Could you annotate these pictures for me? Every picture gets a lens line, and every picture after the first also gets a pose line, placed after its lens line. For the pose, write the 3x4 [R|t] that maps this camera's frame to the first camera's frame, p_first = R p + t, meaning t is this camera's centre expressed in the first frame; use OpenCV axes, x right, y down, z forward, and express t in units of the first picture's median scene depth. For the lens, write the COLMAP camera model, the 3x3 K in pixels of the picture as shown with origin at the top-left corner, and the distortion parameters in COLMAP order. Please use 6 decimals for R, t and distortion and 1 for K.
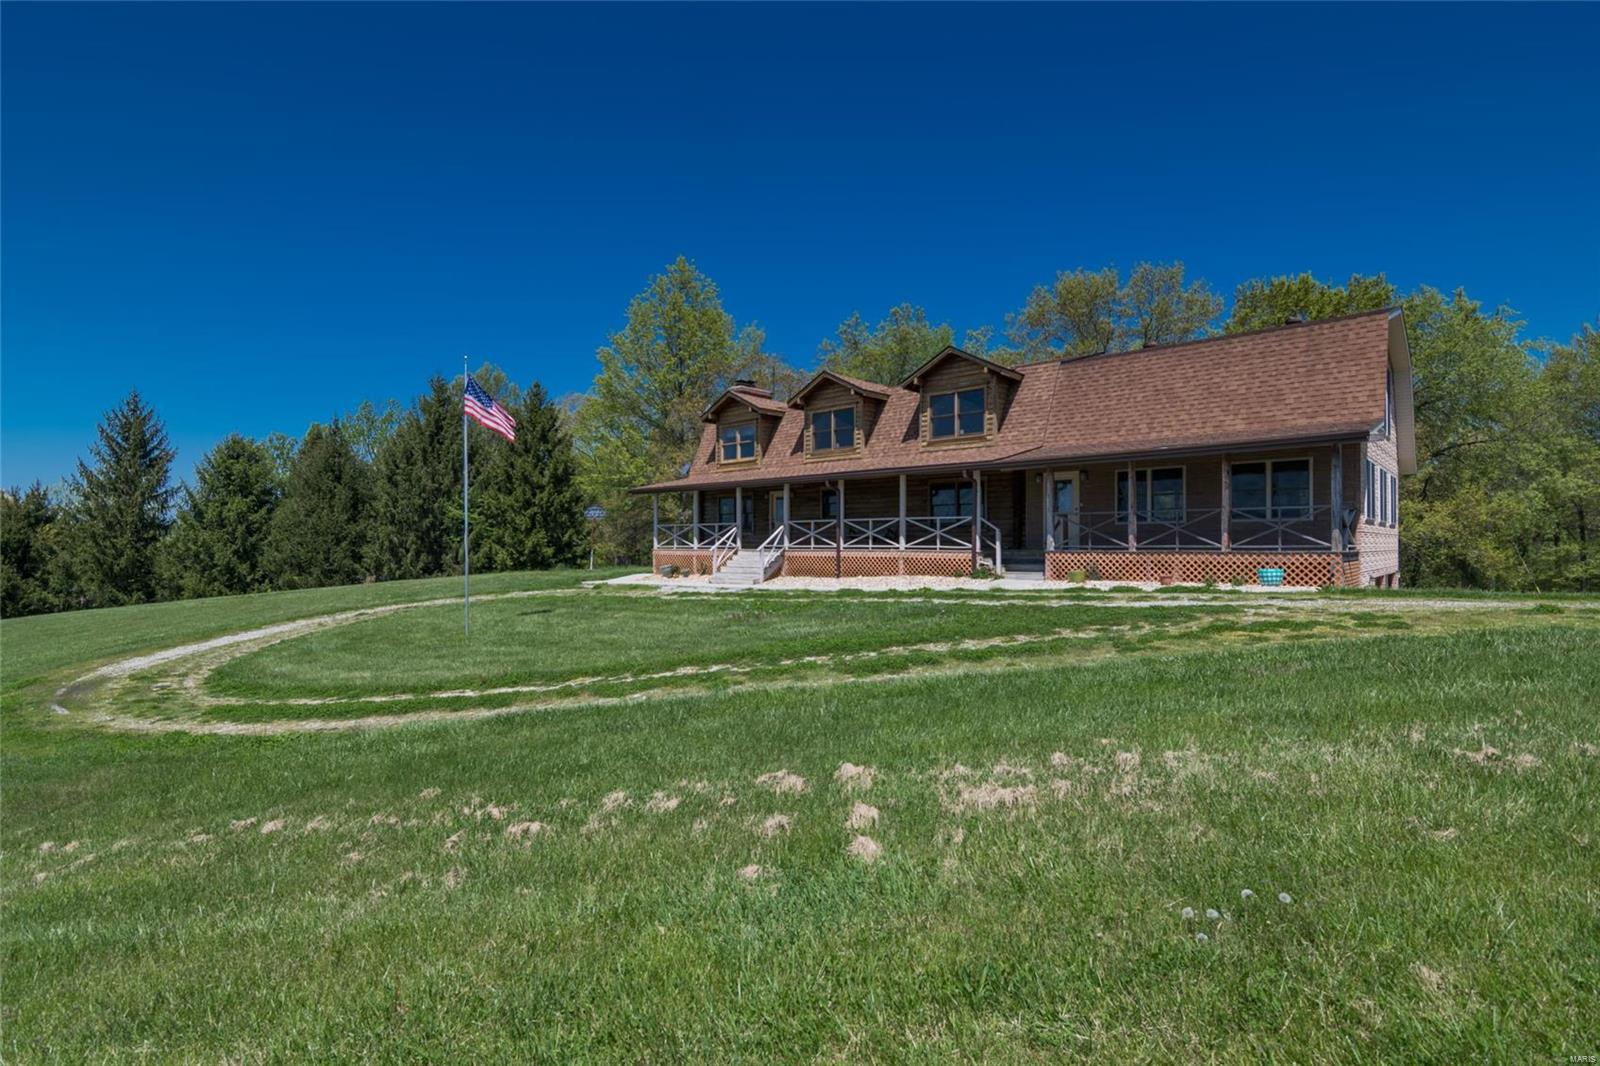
lens RADIAL K [[793.8, 0, 763.3], [0, 793.8, 567.8], [0, 0, 1]] dist [-0.013848, -0.002923]
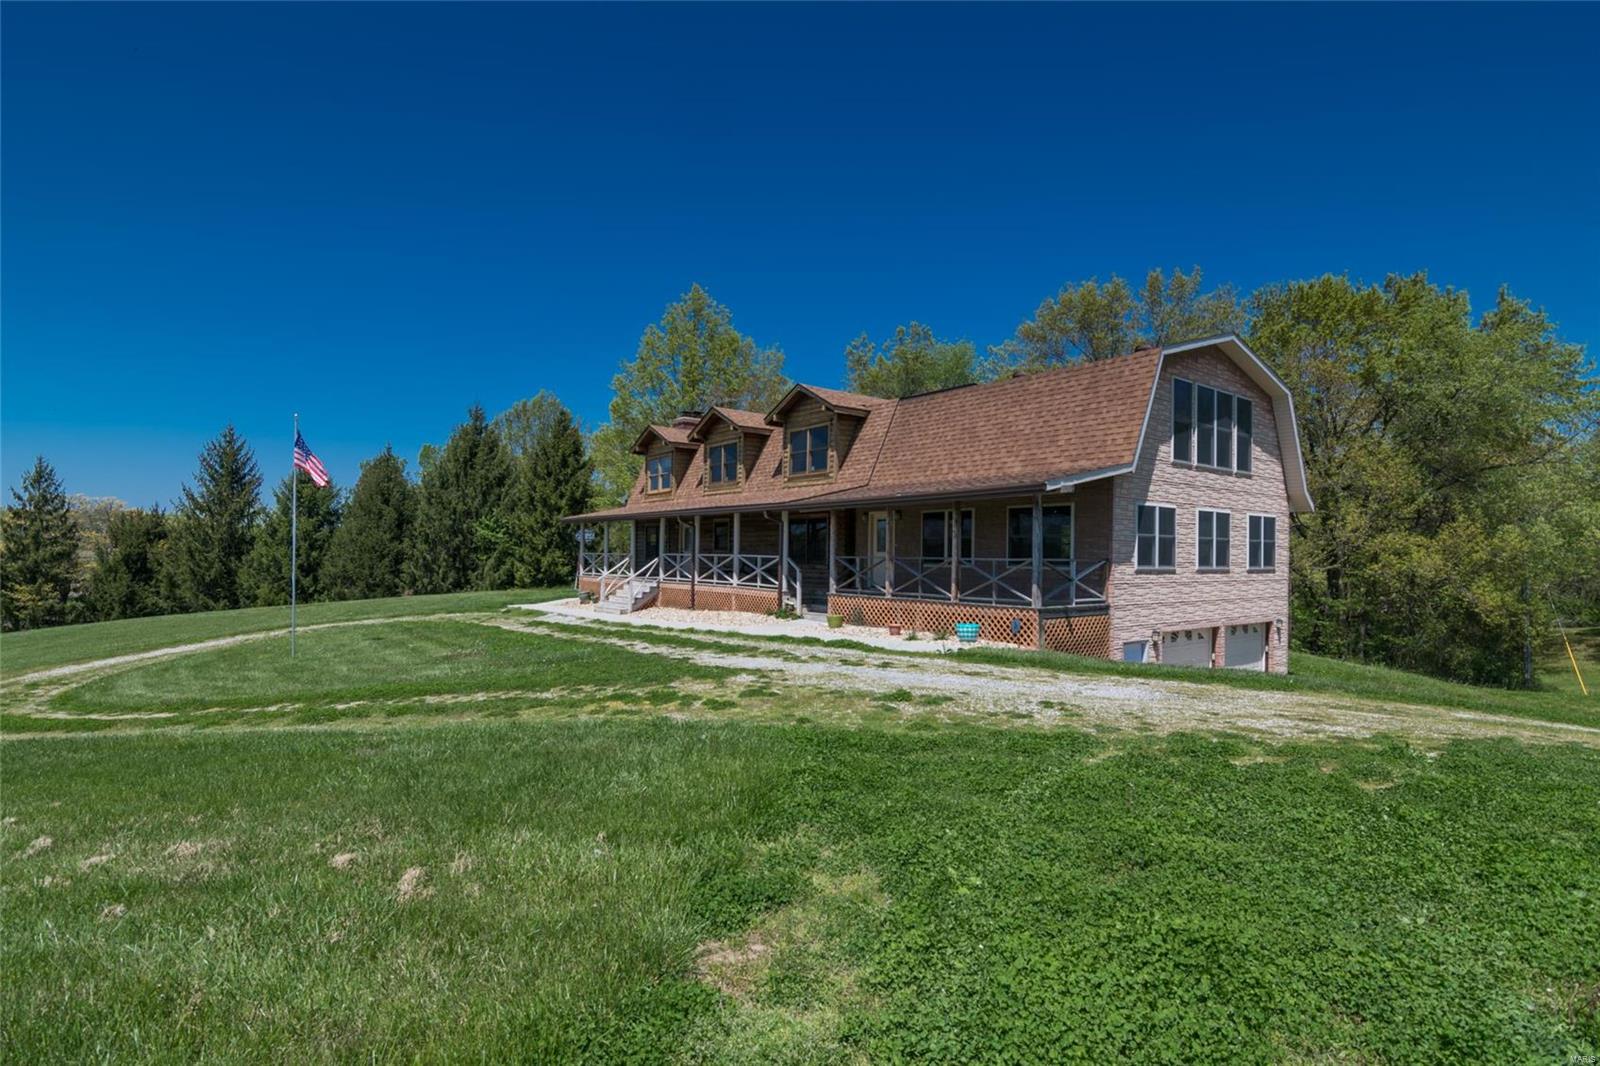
lens RADIAL K [[793.8, 0, 744.7], [0, 793.8, 581.5], [0, 0, 1]] dist [-0.013848, -0.002923]
pose [[0.982844, 0.018235, -0.183537, 0.259877], [-0.017444, 0.999830, 0.005925, -0.024209], [0.183614, -0.002621, 0.982995, -0.002922]]
